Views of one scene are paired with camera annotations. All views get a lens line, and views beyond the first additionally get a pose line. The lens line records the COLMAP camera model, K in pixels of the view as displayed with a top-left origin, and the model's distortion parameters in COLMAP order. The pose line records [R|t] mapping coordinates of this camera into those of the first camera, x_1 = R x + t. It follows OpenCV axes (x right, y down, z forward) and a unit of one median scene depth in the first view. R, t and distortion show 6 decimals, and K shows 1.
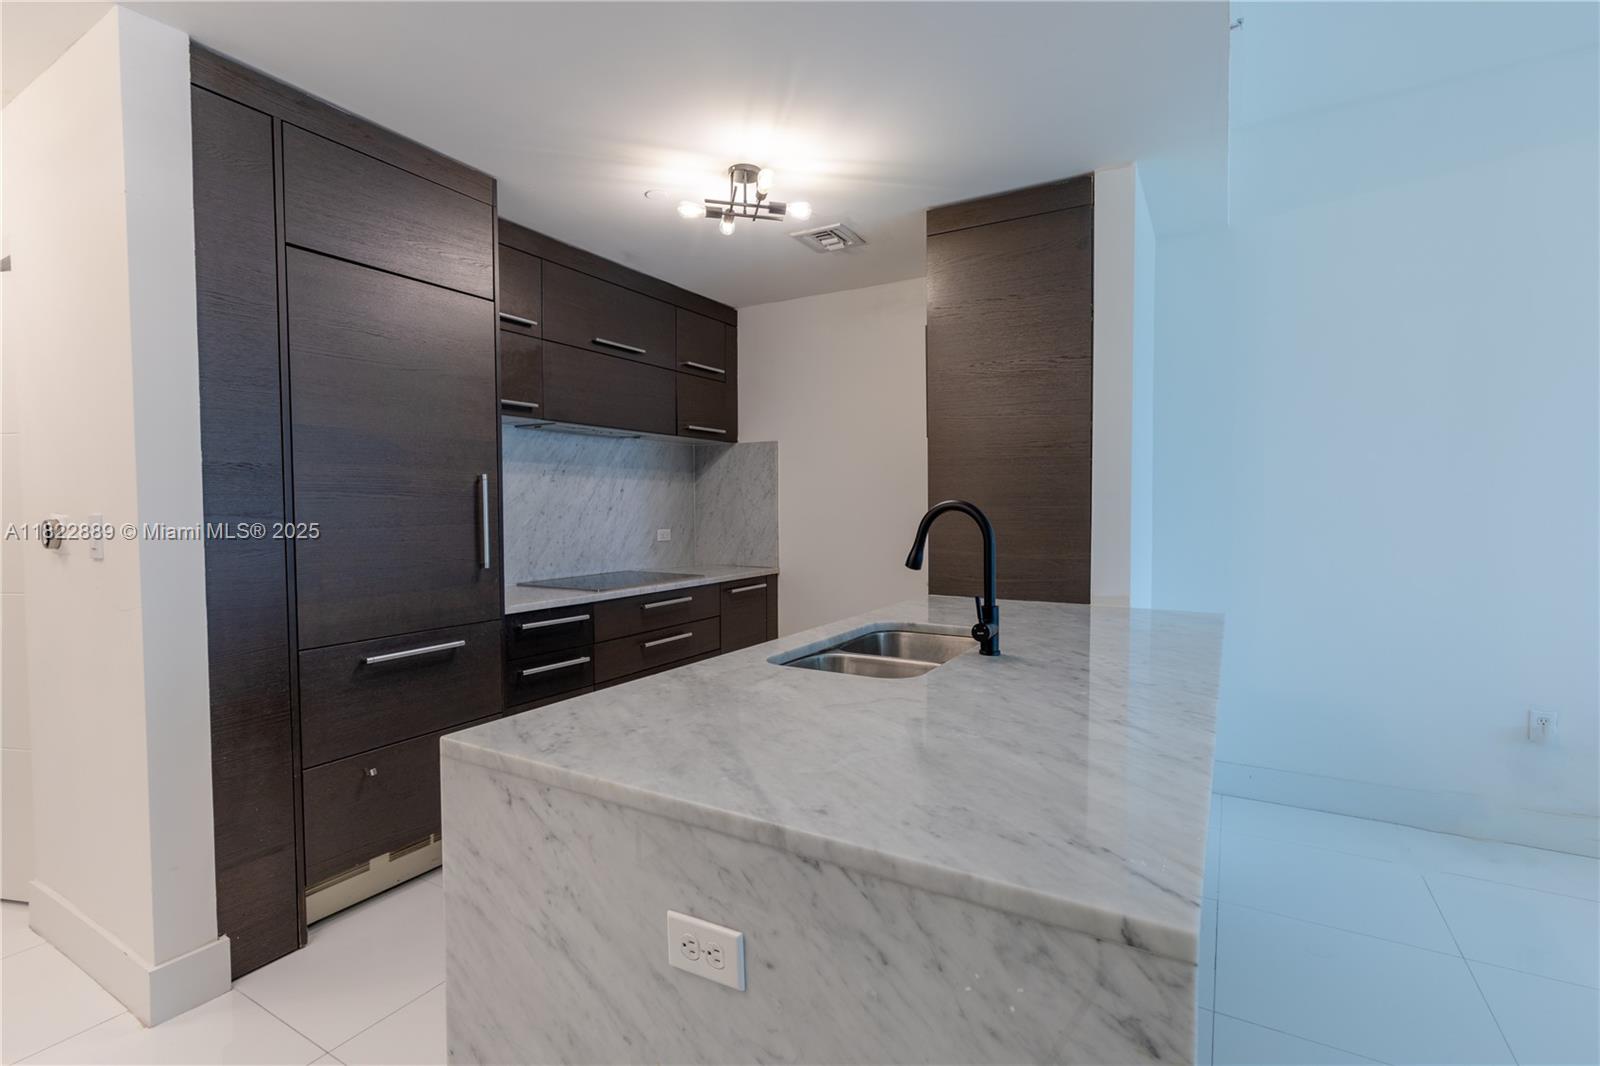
lens RADIAL K [[720.4, 0, 779.2], [0, 720.4, 535.1], [0, 0, 1]] dist [0.000048, 0.000017]
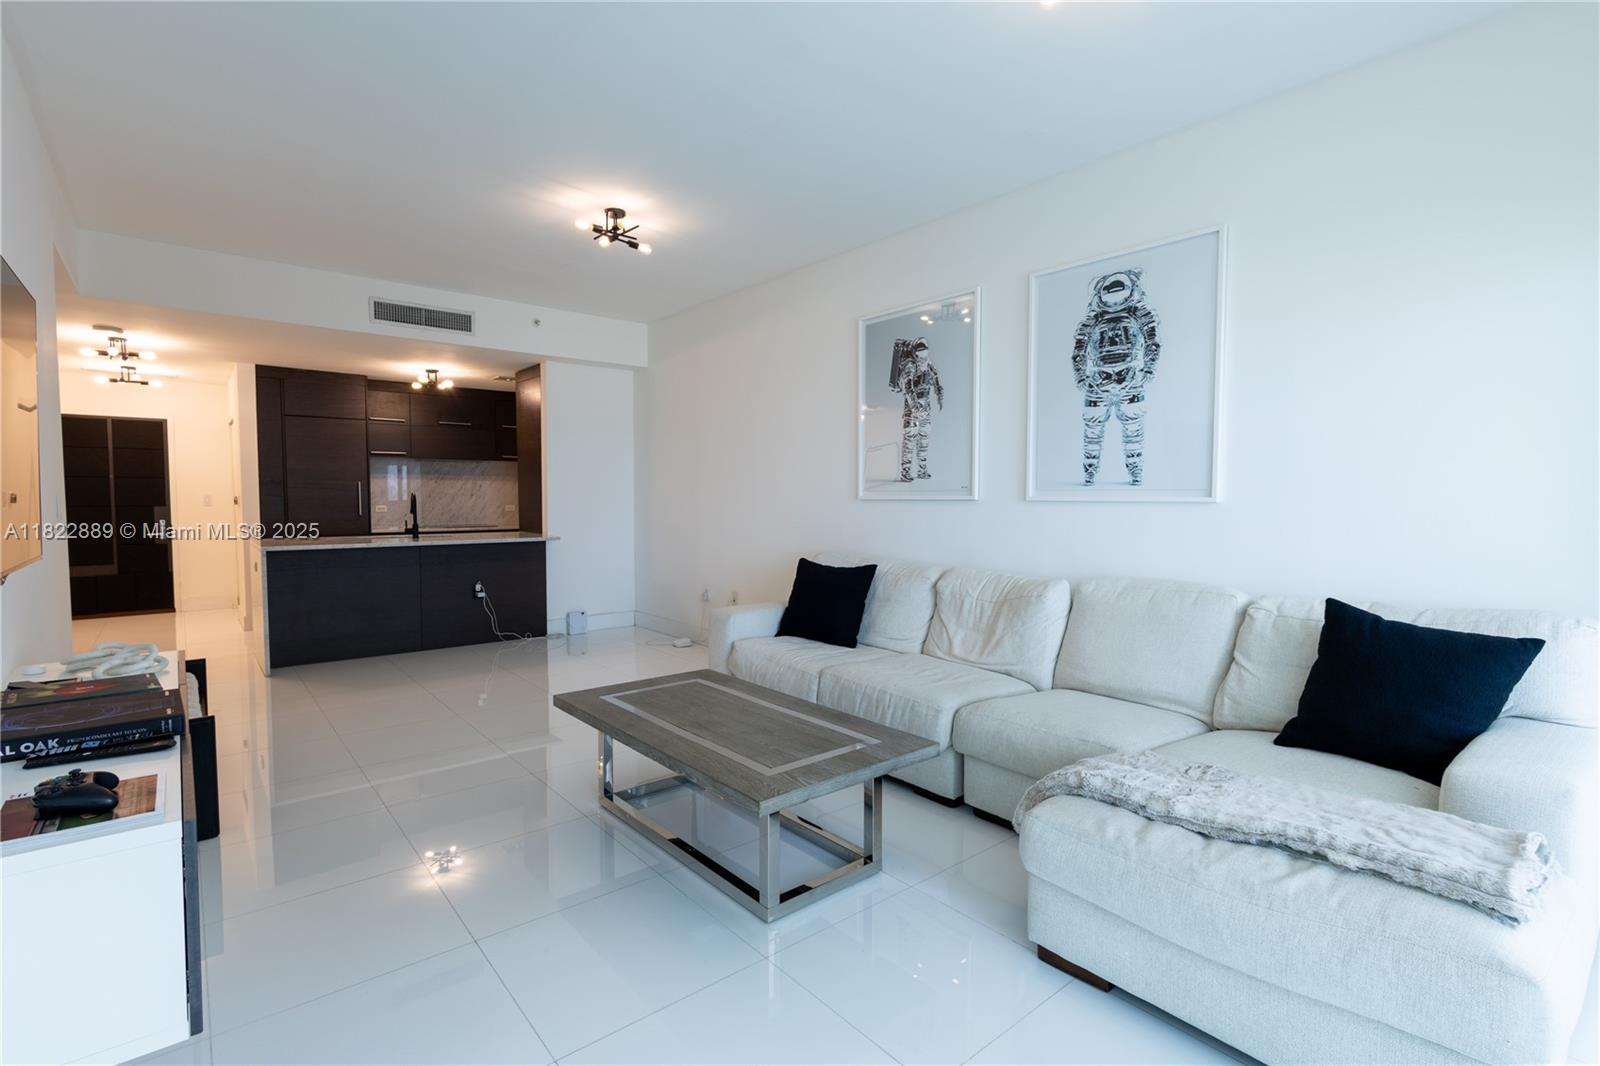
lens RADIAL K [[759.2, 0, 797.7], [0, 759.2, 535.8], [0, 0, 1]] dist [0.000109, 0.001803]
pose [[0.940319, 0.026651, -0.339249, 1.474299], [-0.021728, 0.999596, 0.018301, 0.022694], [0.339600, -0.009838, 0.940519, -0.807291]]
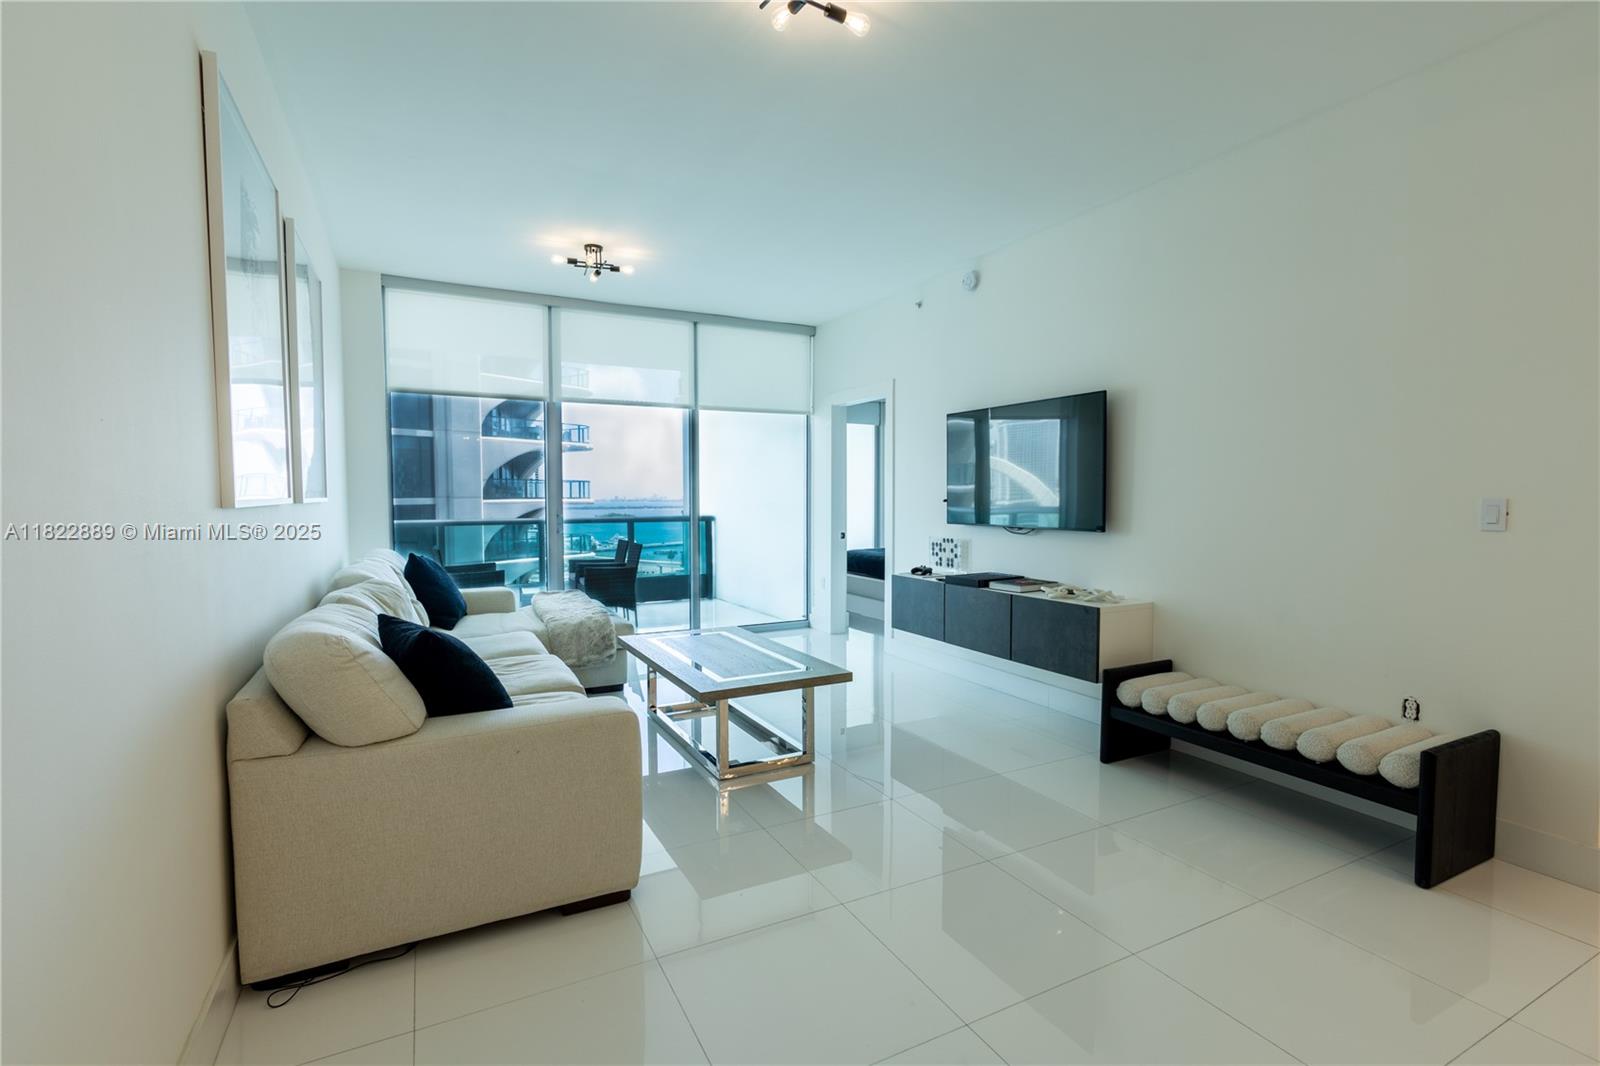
lens RADIAL K [[740.0, 0, 807.2], [0, 740.0, 531.7], [0, 0, 1]] dist [0.000084, 0.000624]
pose [[-0.850746, -0.018070, 0.525266, 0.535489], [0.028120, 0.996412, 0.079823, -0.030881], [-0.524824, 0.082679, -0.847186, 0.648934]]
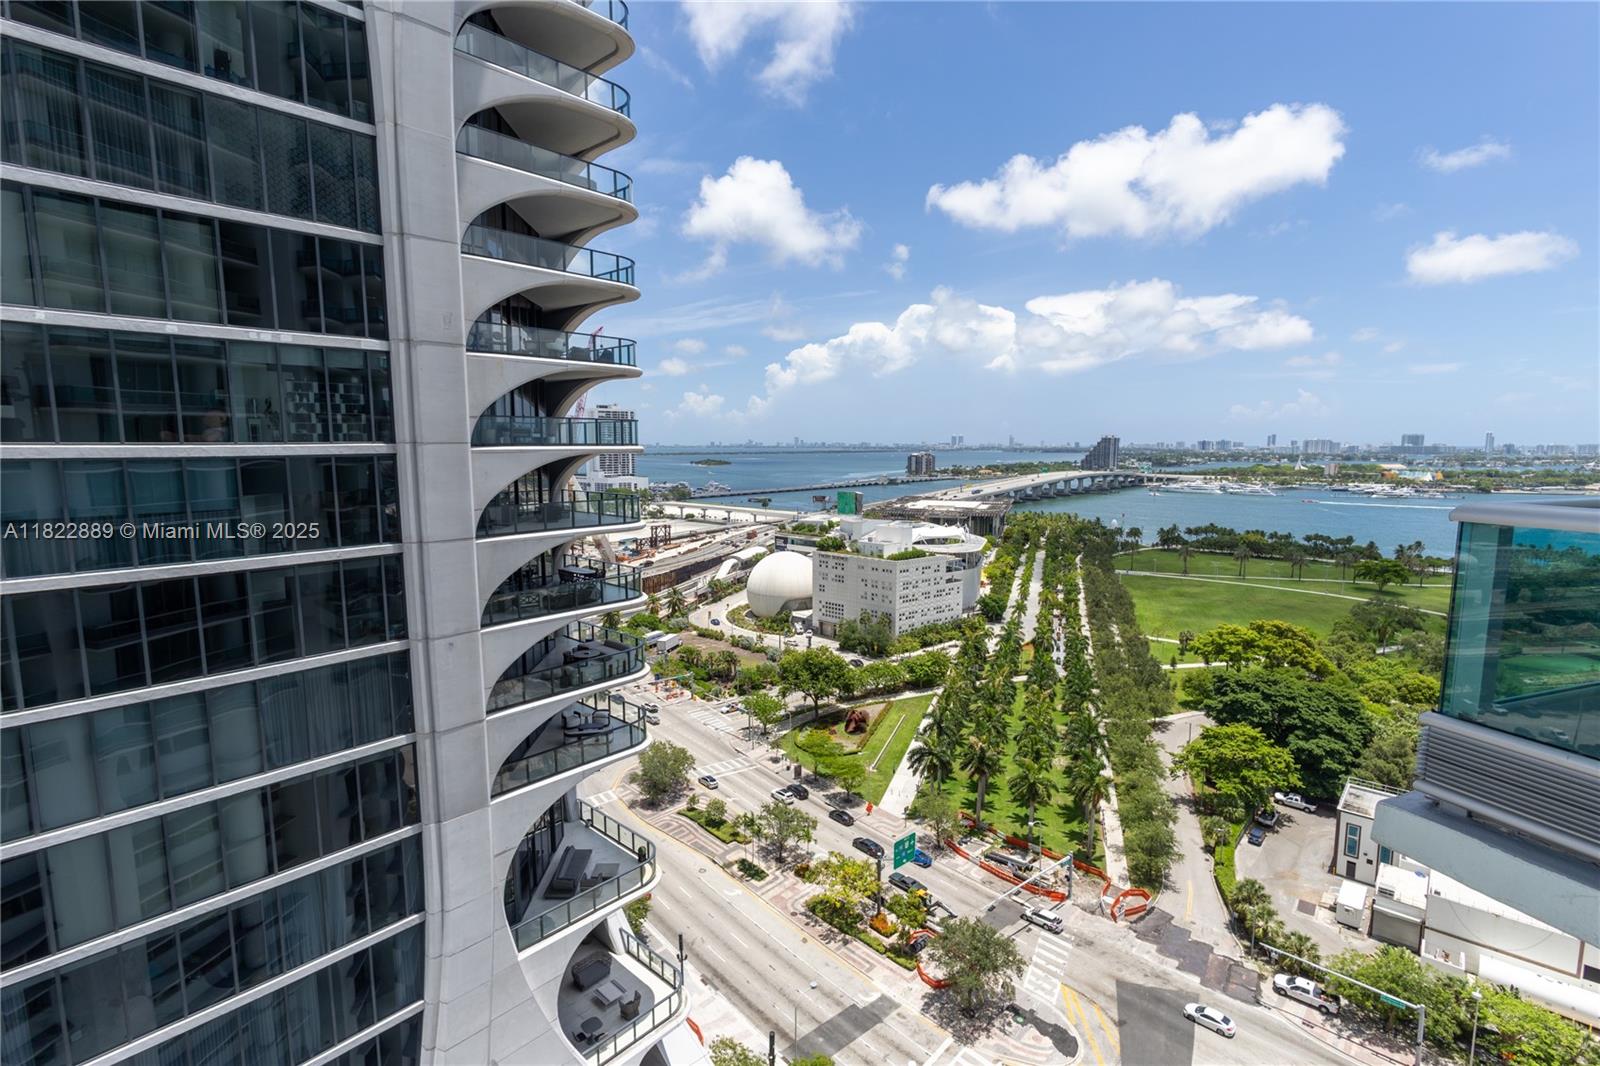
lens RADIAL K [[759.2, 0, 797.7], [0, 759.2, 535.8], [0, 0, 1]] dist [0.000109, 0.001803]
pose [[-0.769351, -0.071176, 0.634849, 2.679469], [0.031902, 0.988253, 0.149459, 0.066521], [-0.638029, 0.135240, -0.758043, -1.946879]]
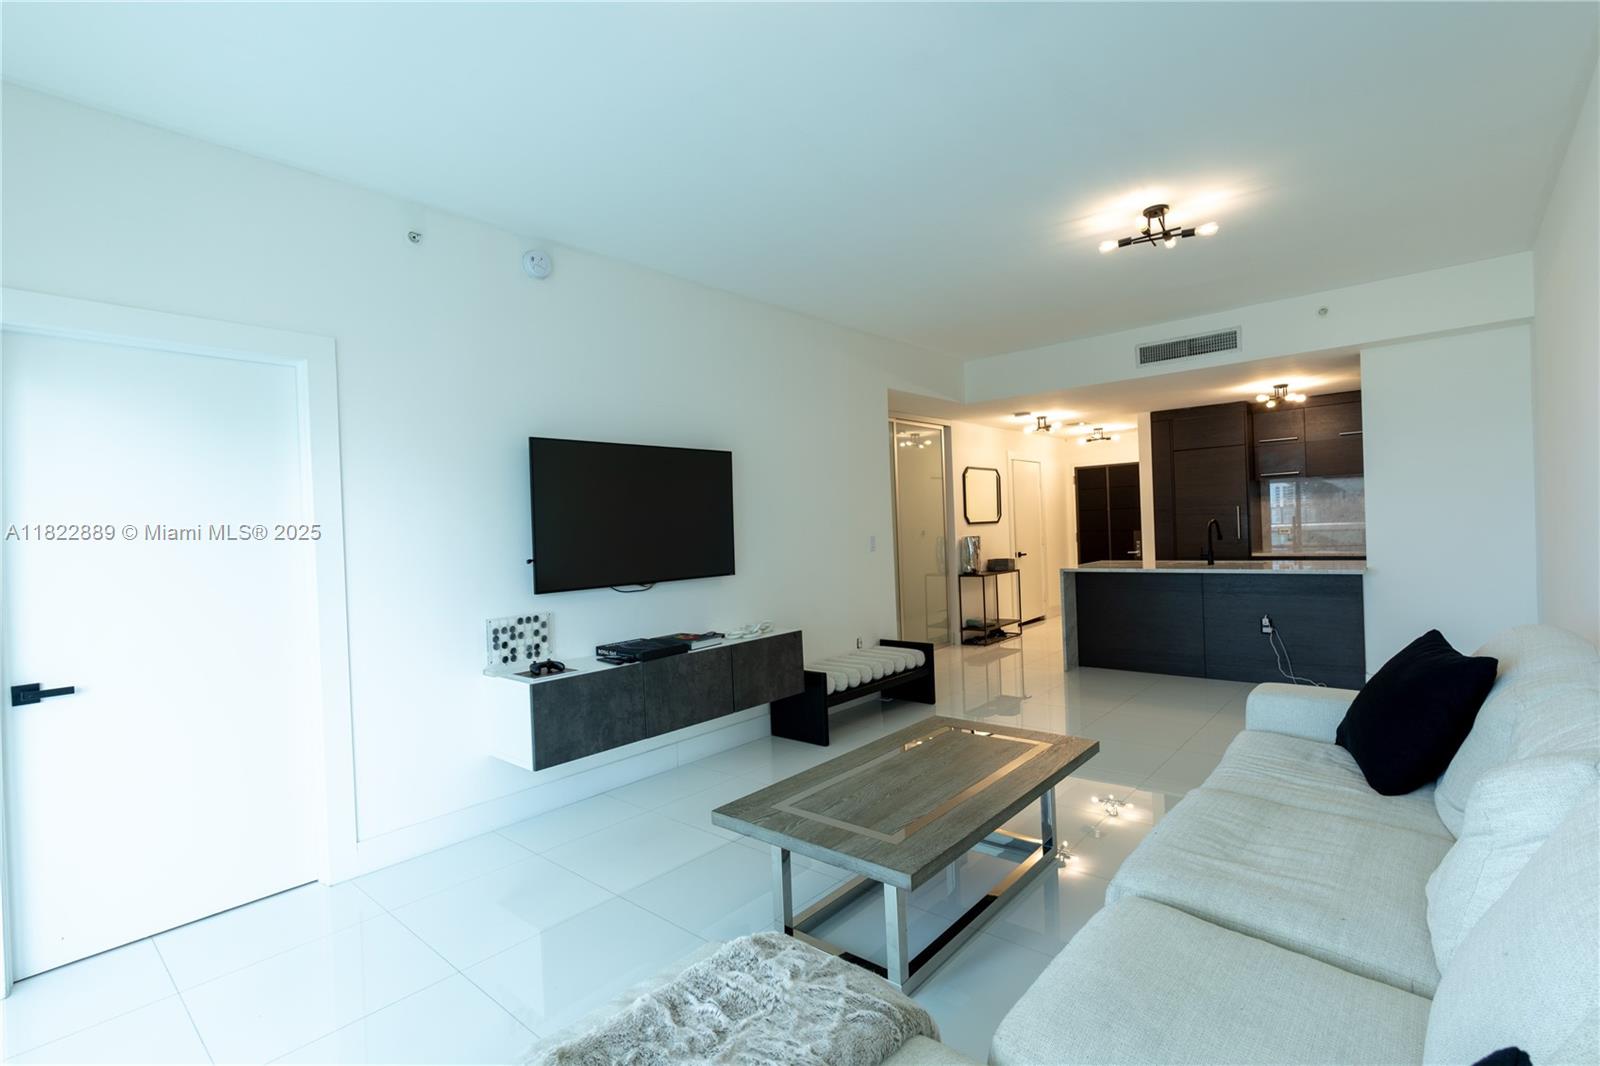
lens RADIAL K [[735.1, 0, 796.5], [0, 735.1, 533.3], [0, 0, 1]] dist [-0.000563, 0.000113]
pose [[-0.184268, 0.019338, -0.982686, 1.861656], [0.001625, 0.999811, 0.019370, -0.024700], [0.982875, 0.001972, -0.184264, -0.130712]]
